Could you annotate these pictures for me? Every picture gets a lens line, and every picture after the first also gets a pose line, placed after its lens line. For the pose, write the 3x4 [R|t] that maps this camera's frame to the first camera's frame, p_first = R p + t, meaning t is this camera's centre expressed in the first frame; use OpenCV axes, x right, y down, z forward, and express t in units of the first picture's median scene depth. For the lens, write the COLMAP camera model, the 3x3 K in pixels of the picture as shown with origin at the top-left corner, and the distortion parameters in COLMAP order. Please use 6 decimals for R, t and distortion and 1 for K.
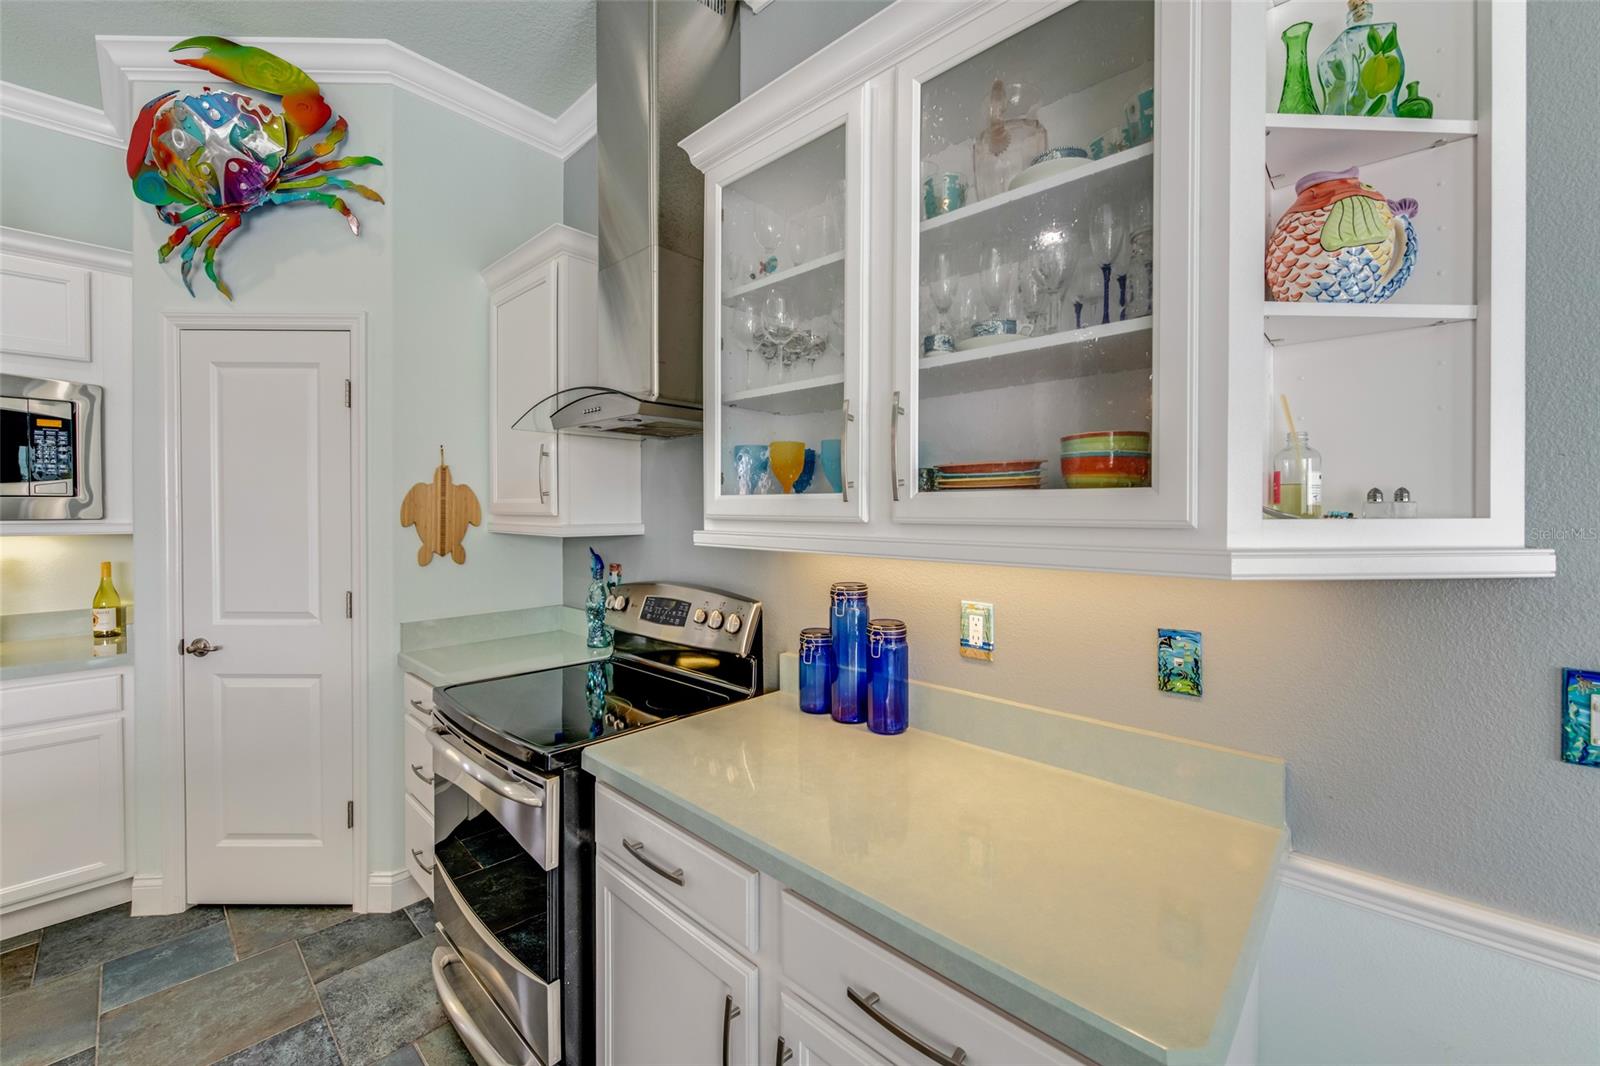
lens RADIAL K [[645.9, 0, 801.1], [0, 645.9, 523.2], [0, 0, 1]] dist [-0.002964, -0.002561]
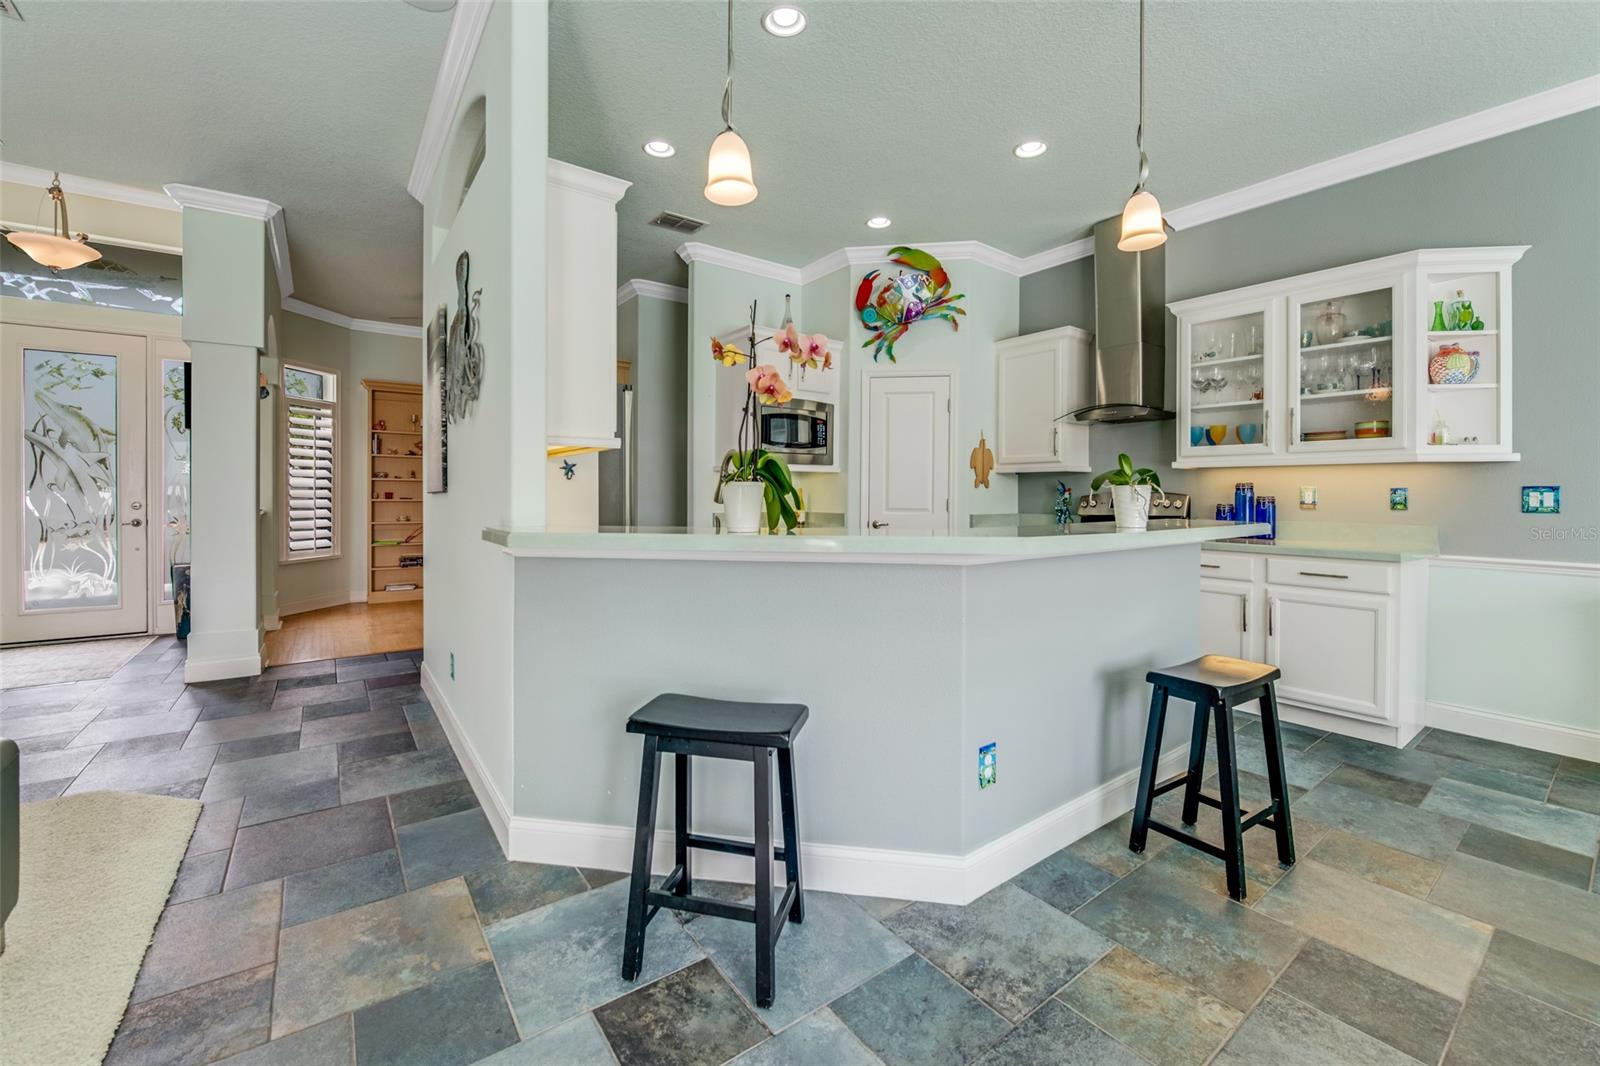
lens RADIAL K [[645.9, 0, 826.1], [0, 645.9, 497.5], [0, 0, 1]] dist [-0.002964, -0.002561]
pose [[0.985023, 0.002738, -0.172399, -1.267254], [-0.004843, 0.999919, -0.011793, 0.222052], [0.172353, 0.012451, 0.984957, -2.001120]]
